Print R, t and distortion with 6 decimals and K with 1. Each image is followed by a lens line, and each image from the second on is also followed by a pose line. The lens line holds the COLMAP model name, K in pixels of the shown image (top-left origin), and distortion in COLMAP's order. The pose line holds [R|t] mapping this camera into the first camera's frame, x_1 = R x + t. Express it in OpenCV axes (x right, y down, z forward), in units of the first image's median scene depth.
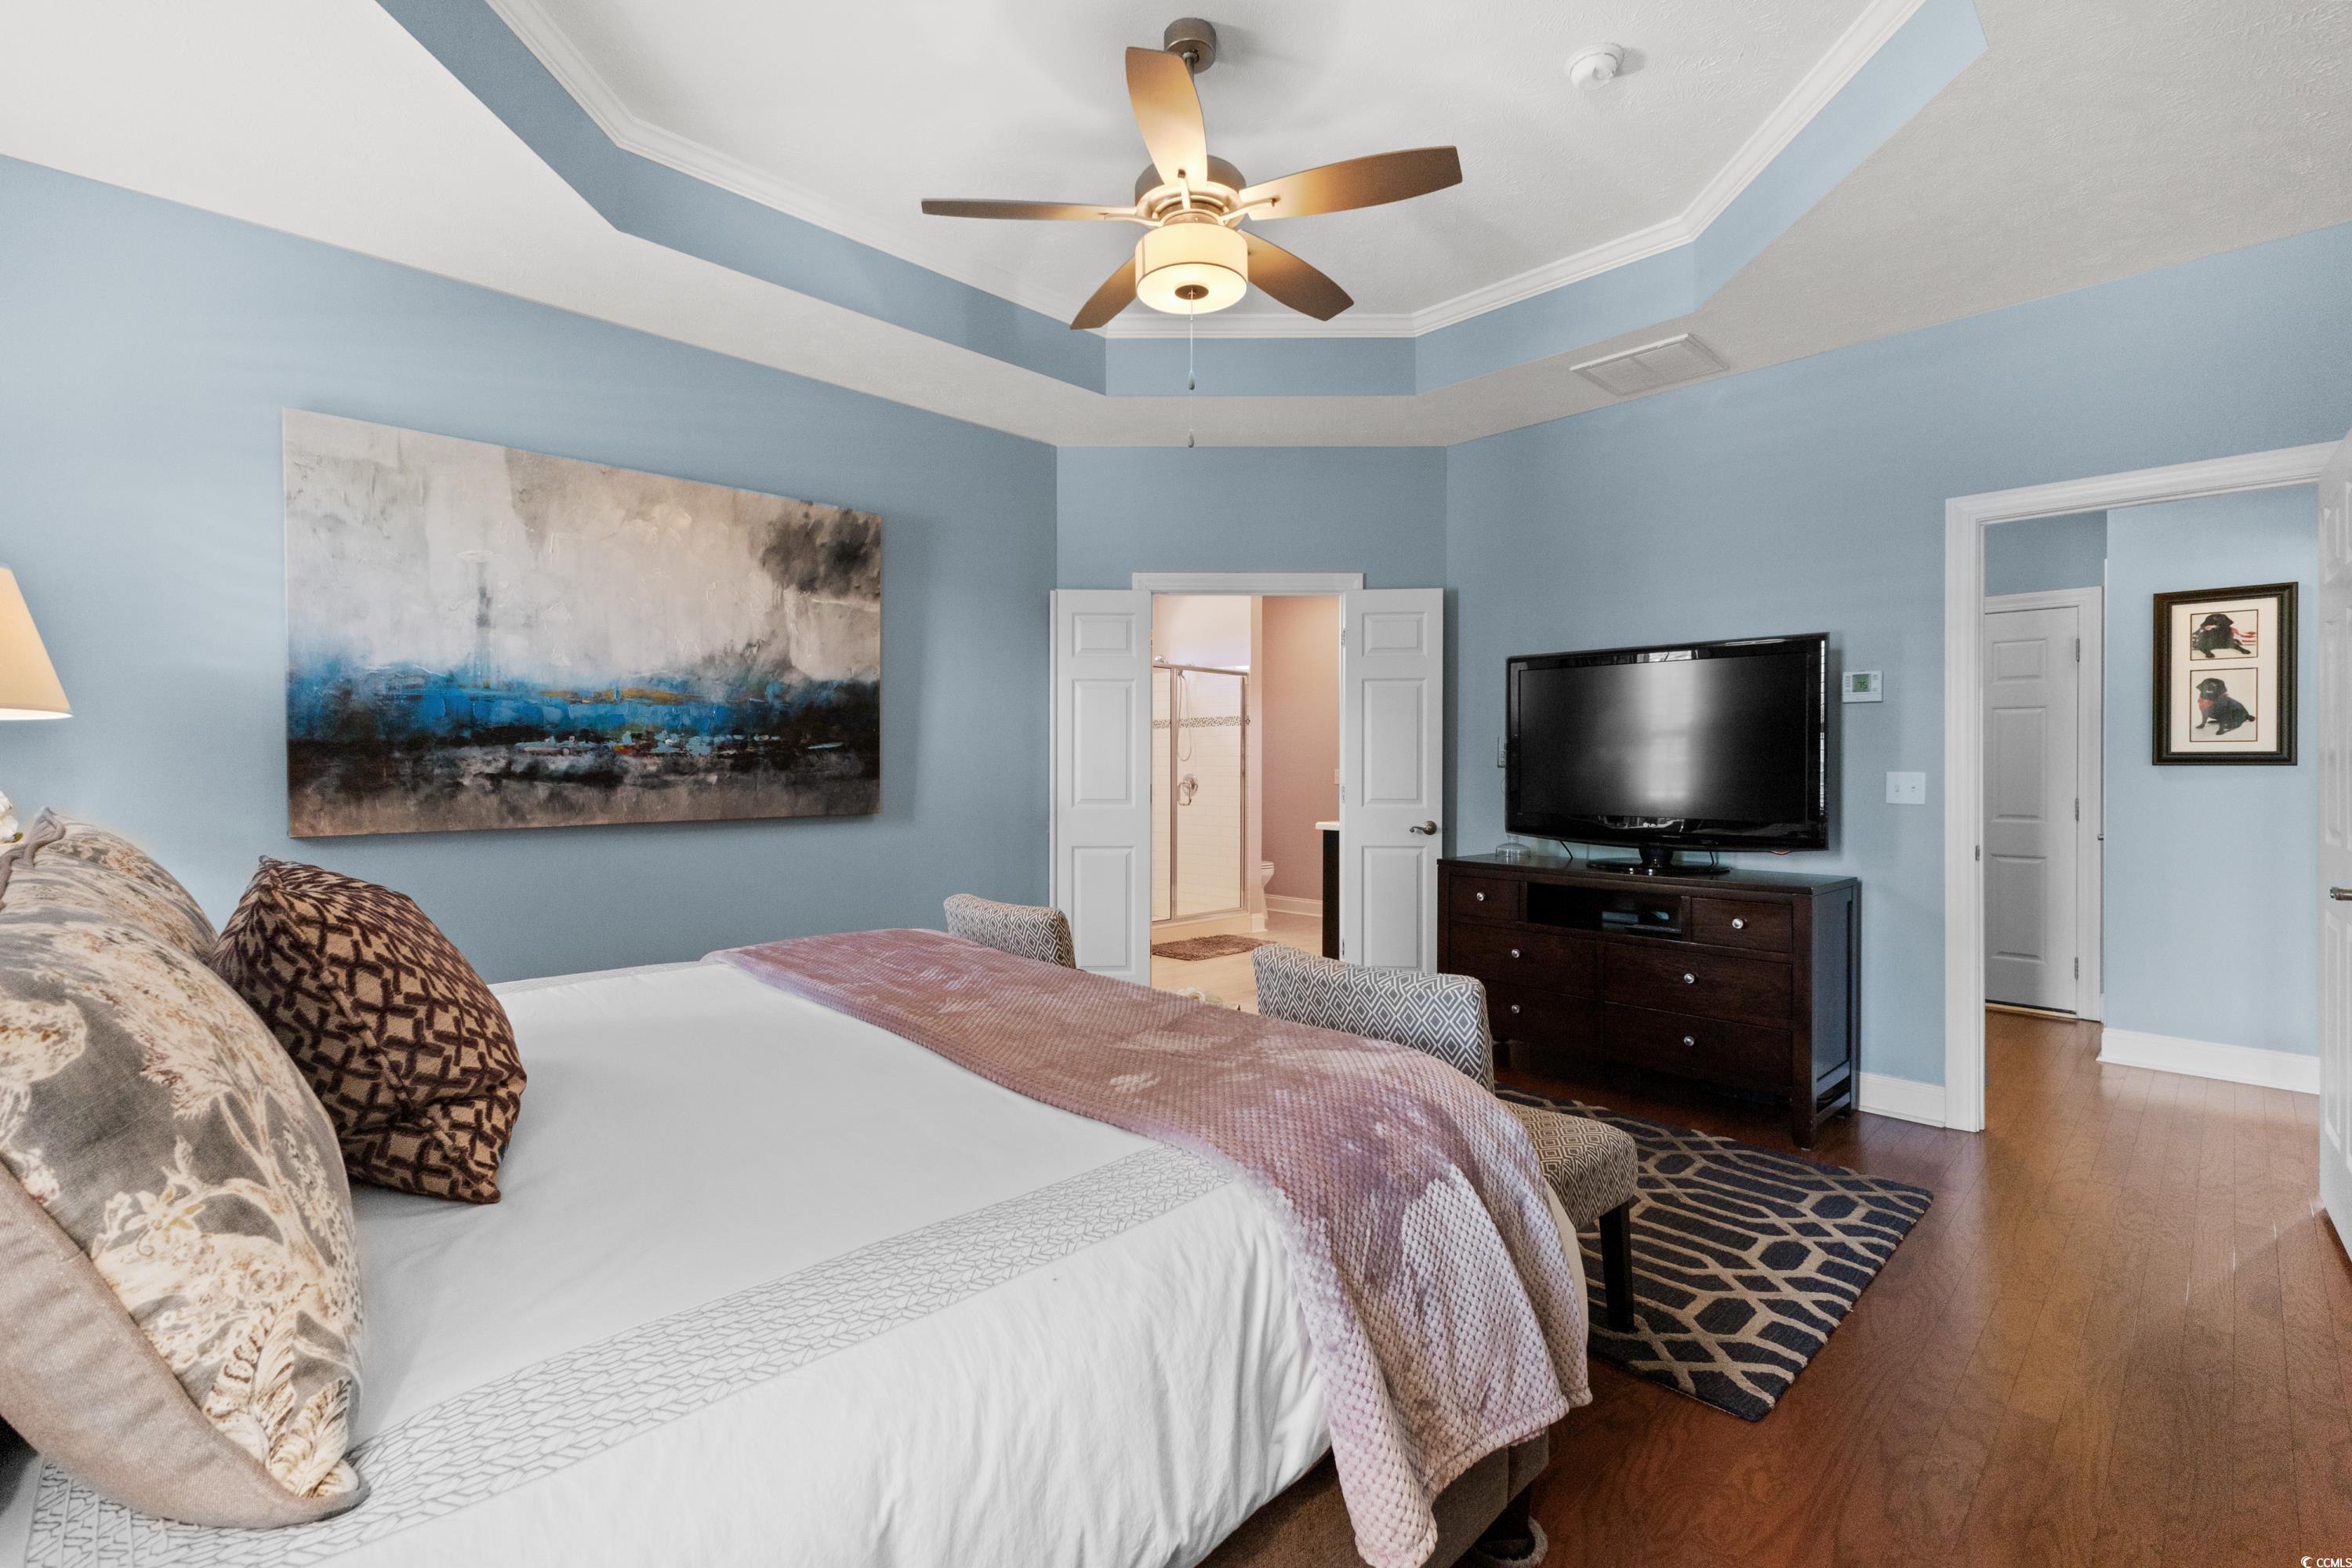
lens RADIAL K [[1019.5, 0, 1176.5], [0, 1019.5, 776.6], [0, 0, 1]] dist [0.004018, 0.000742]
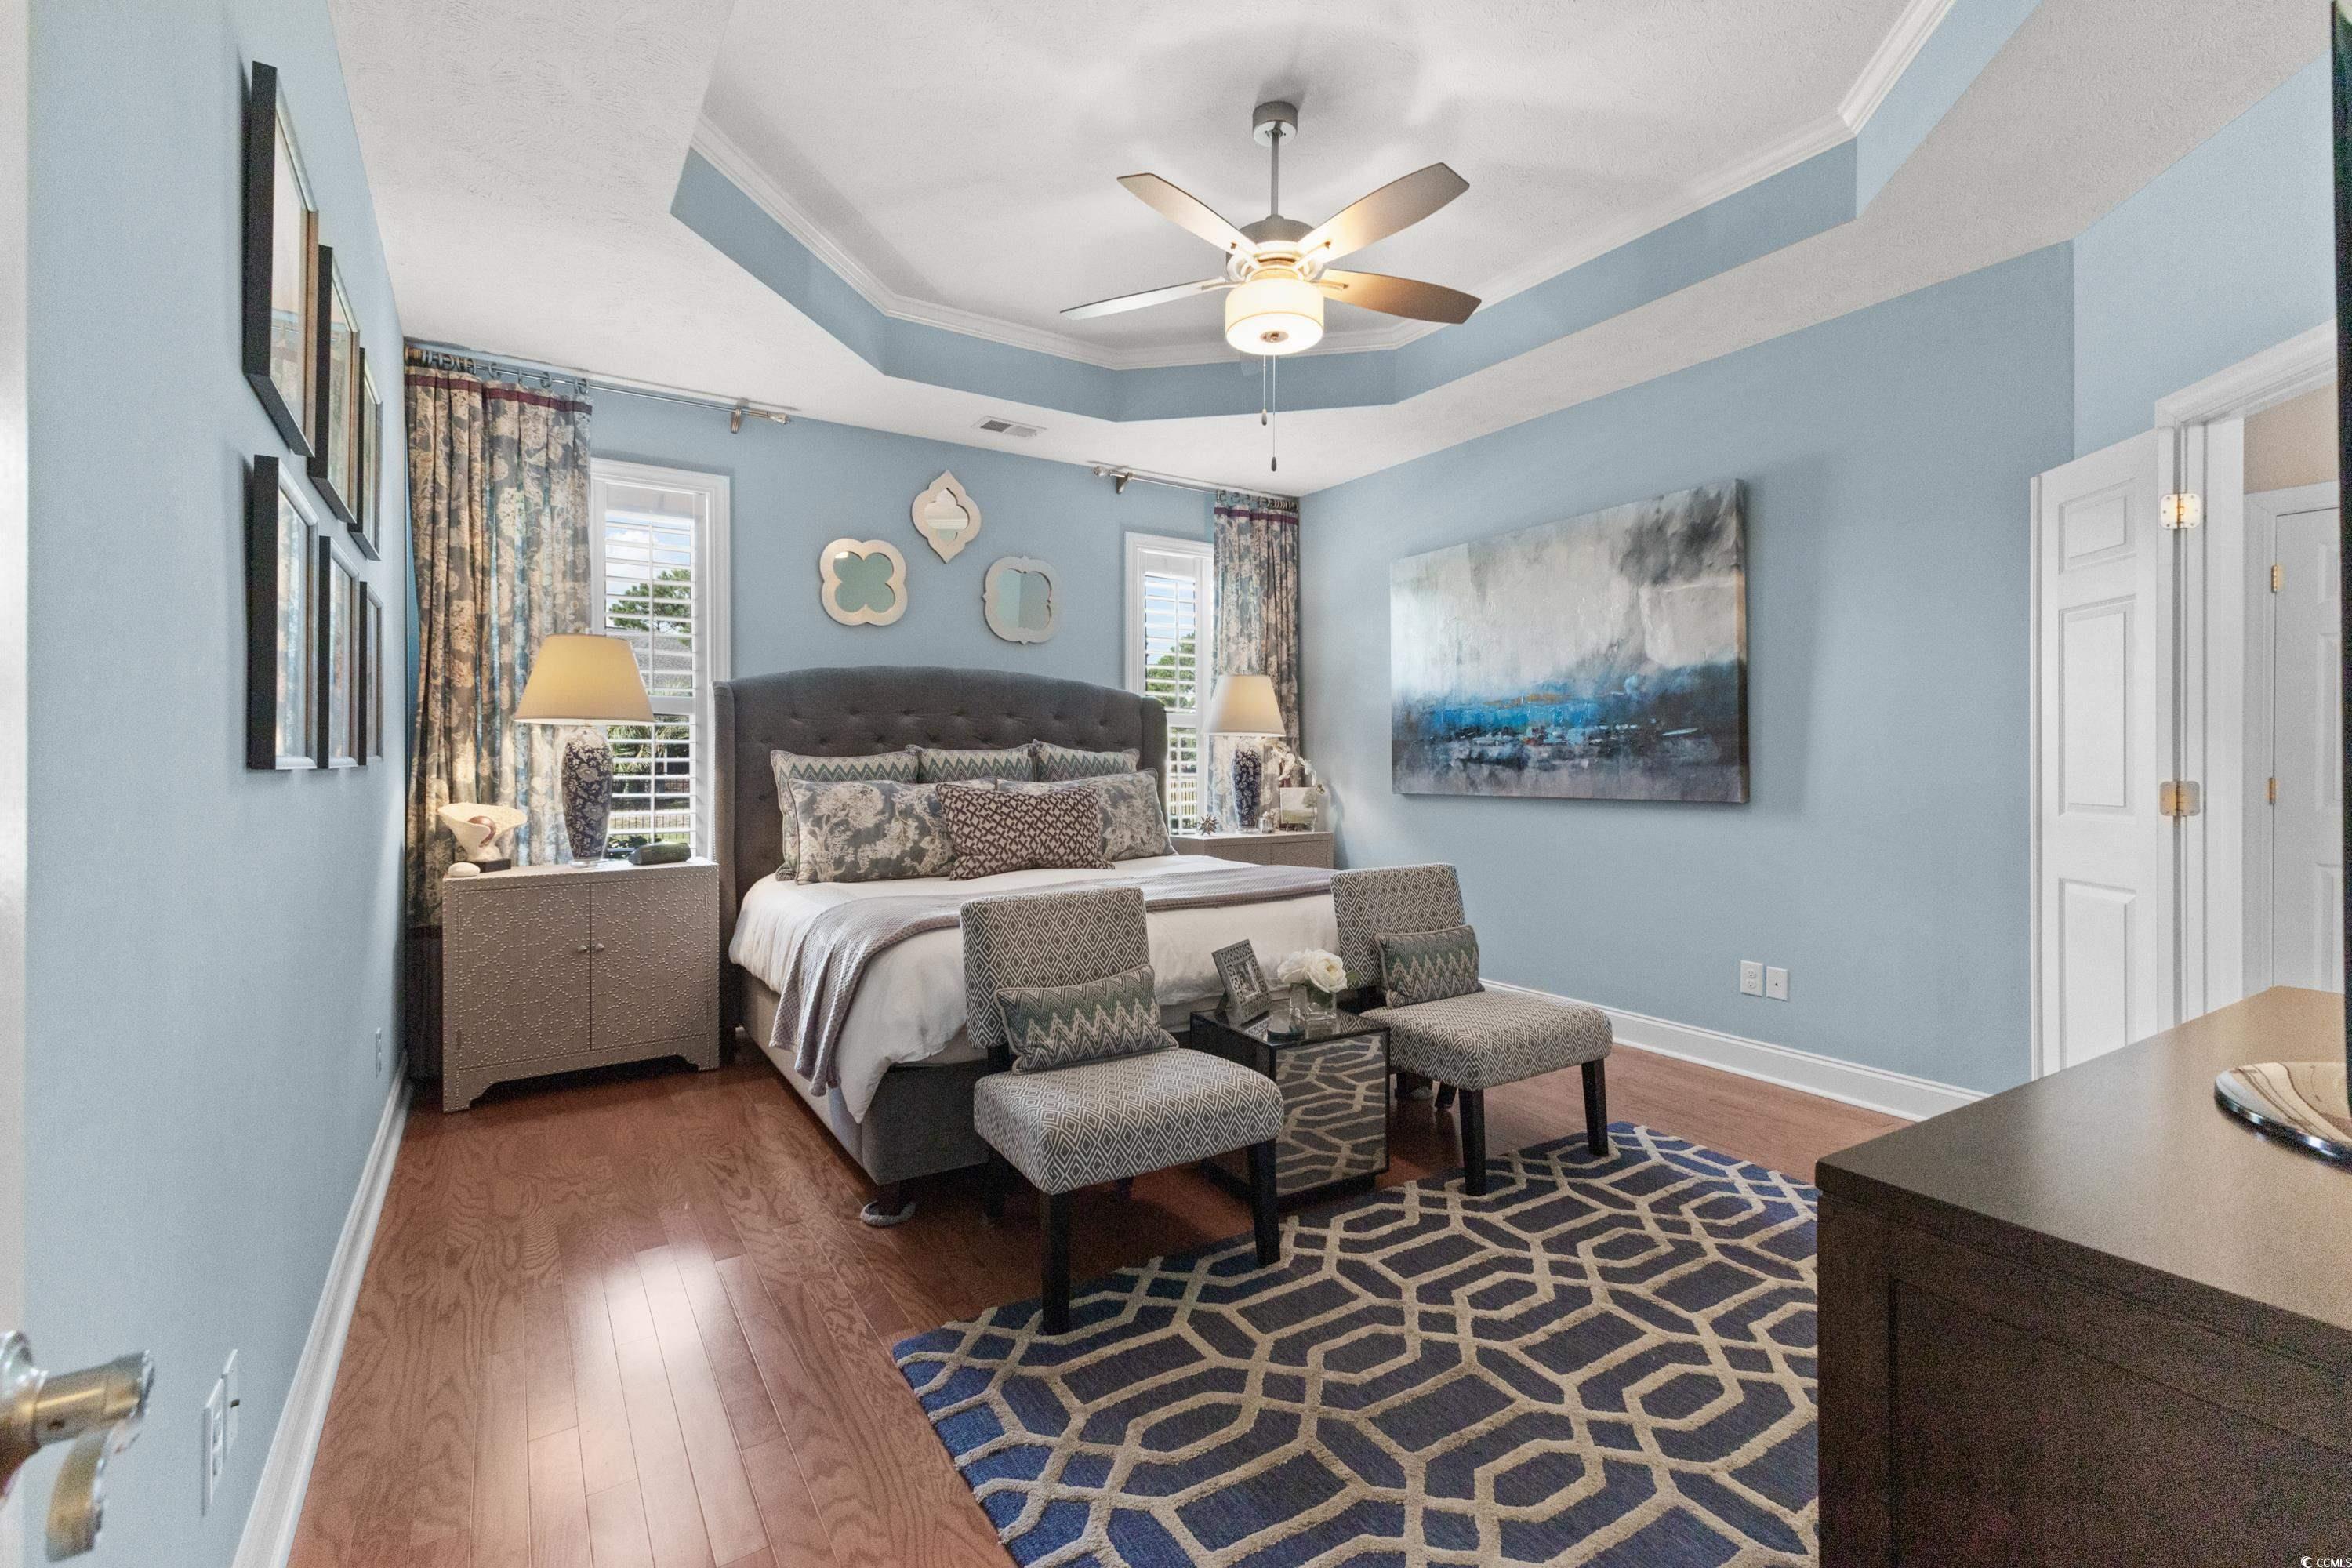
lens RADIAL K [[1019.5, 0, 1171.6], [0, 1019.5, 765.3], [0, 0, 1]] dist [0.004018, 0.000742]
pose [[-0.193755, 0.009442, -0.981004, 0.783580], [-0.004731, 0.999933, 0.010559, -0.005960], [0.981039, 0.006687, -0.193697, 0.744529]]
